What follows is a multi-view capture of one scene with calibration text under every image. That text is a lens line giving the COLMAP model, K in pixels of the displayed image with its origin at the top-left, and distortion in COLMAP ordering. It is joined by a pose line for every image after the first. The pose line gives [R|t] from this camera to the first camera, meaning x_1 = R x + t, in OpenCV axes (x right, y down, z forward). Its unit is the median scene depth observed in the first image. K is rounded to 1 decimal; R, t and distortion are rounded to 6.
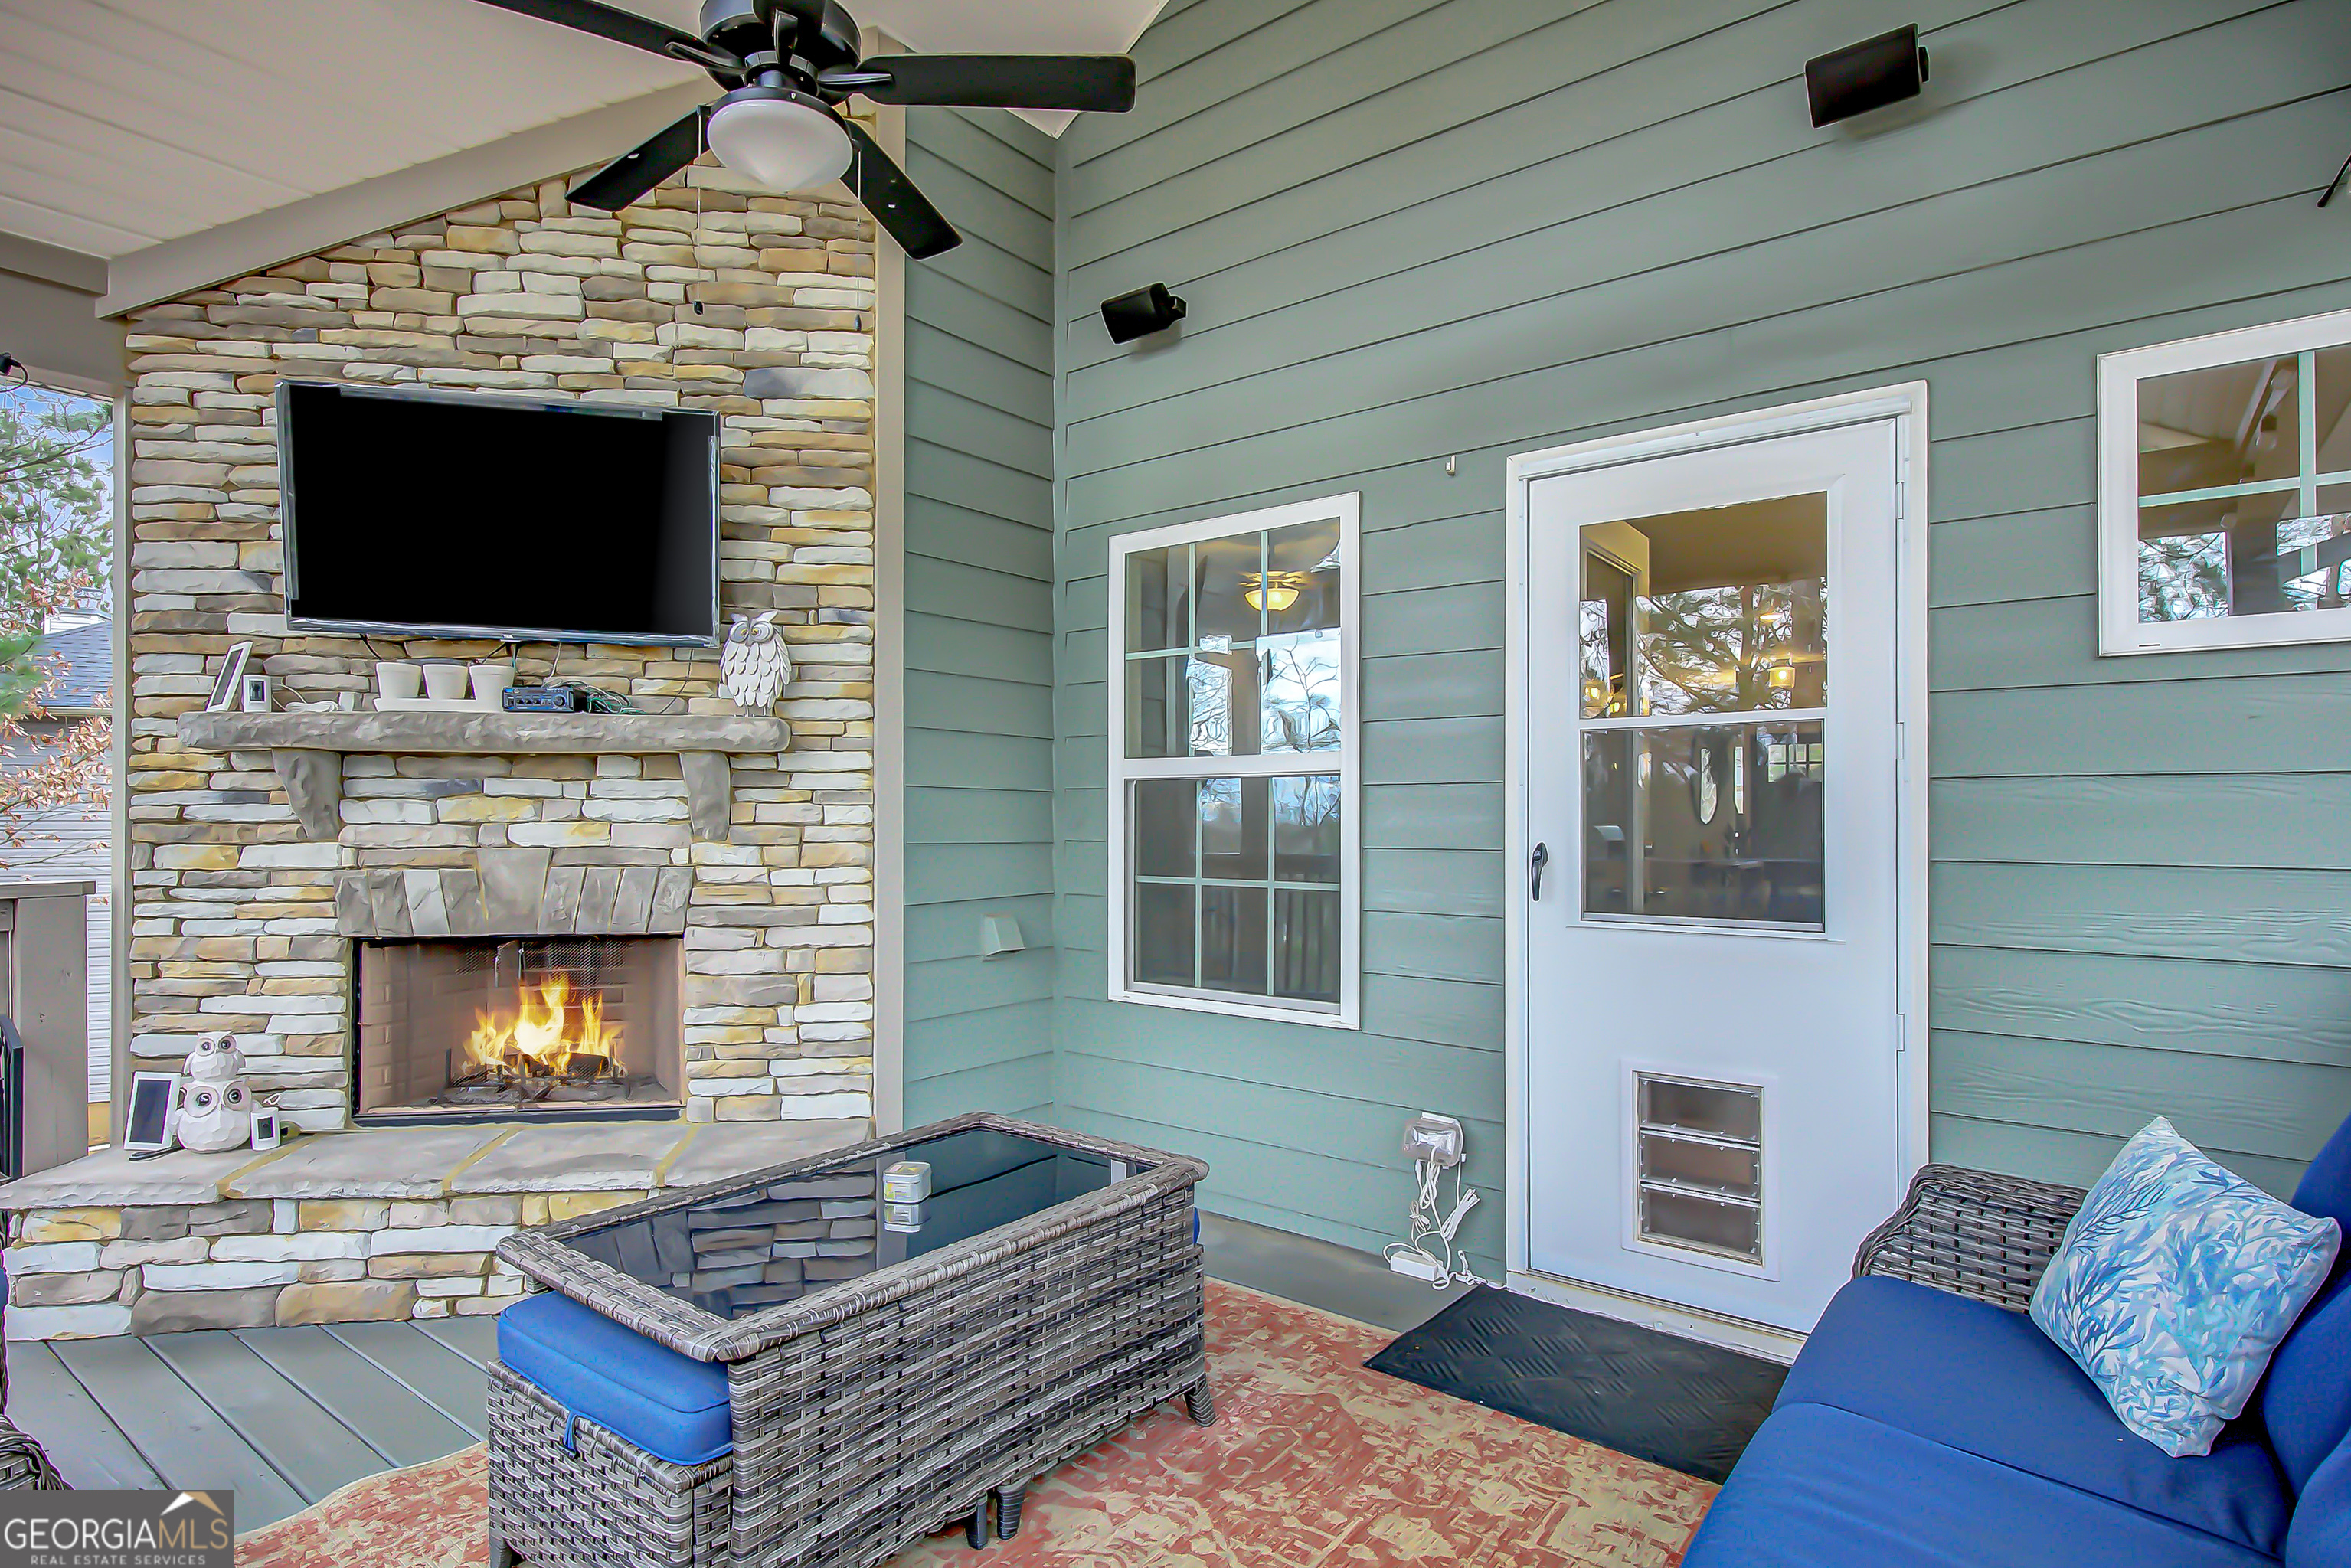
lens RADIAL K [[1131.6, 0, 1177.1], [0, 1131.6, 816.8], [0, 0, 1]] dist [-0.035894, 0.000078]
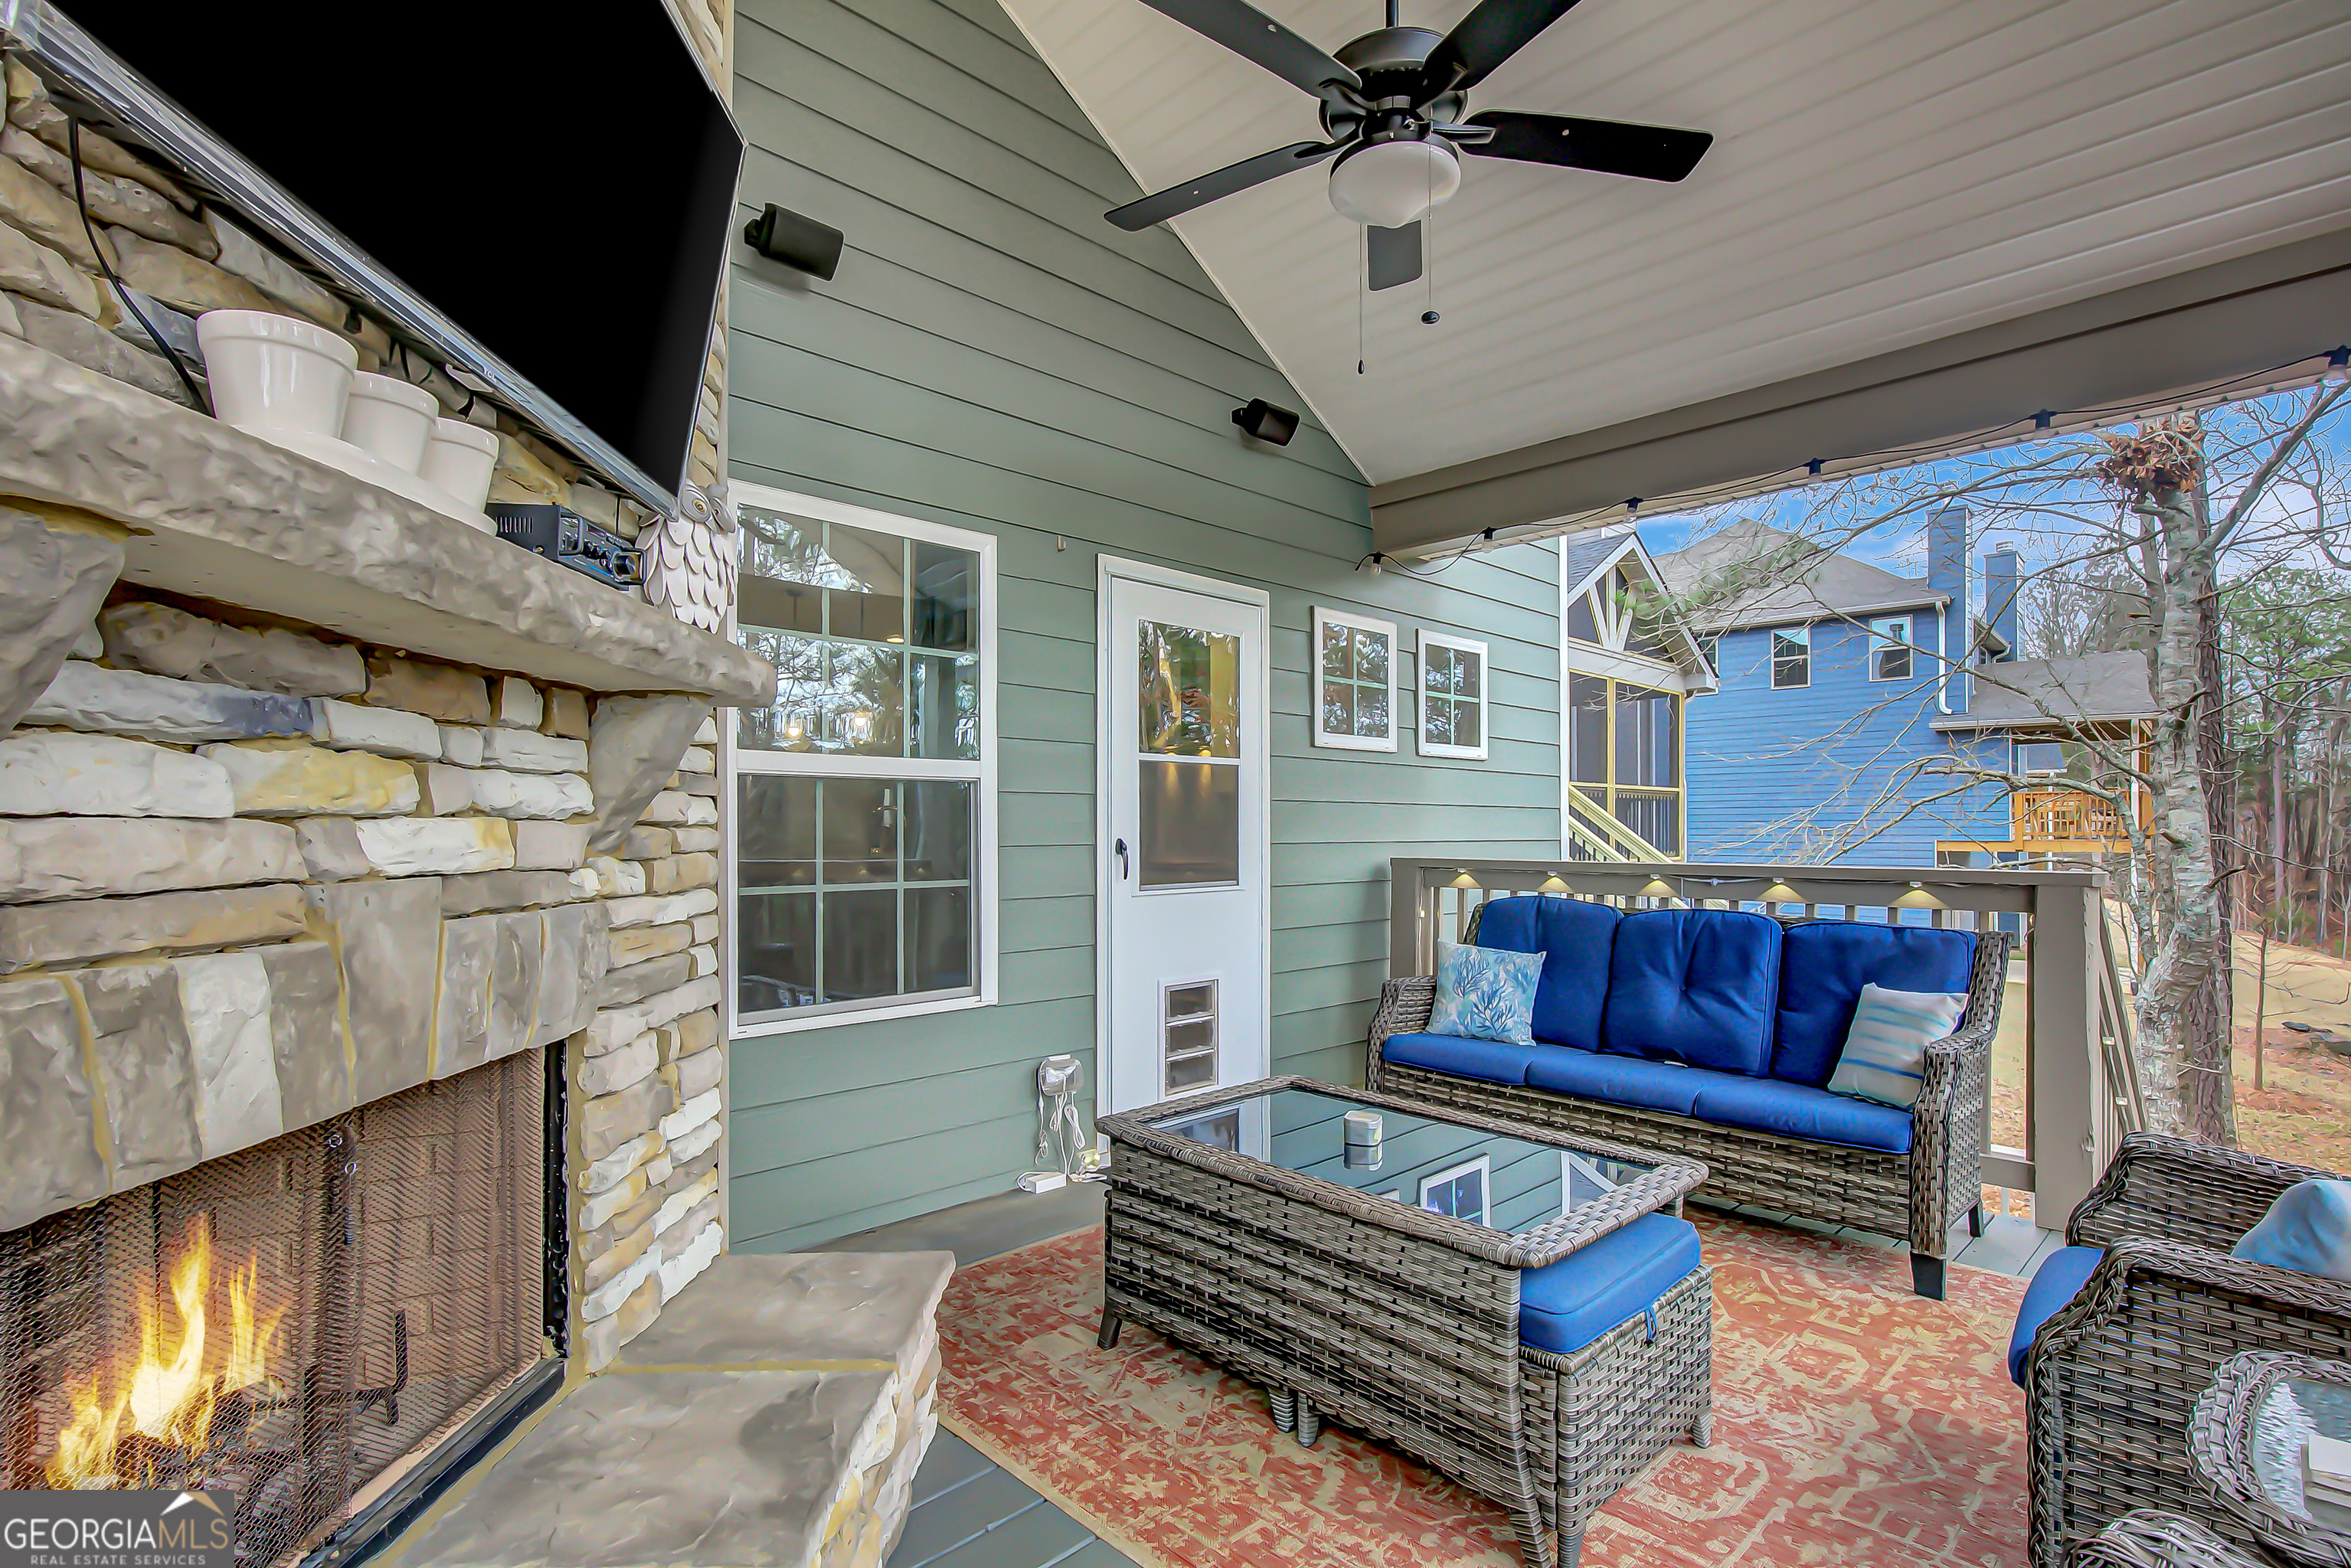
lens RADIAL K [[1084.6, 0, 1175.9], [0, 1084.6, 821.0], [0, 0, 1]] dist [-0.060116, -0.000163]
pose [[0.161574, 0.005156, 0.986847, -0.934435], [0.001019, 0.999985, -0.005391, 0.009386], [-0.986860, 0.001877, 0.161566, 0.669669]]
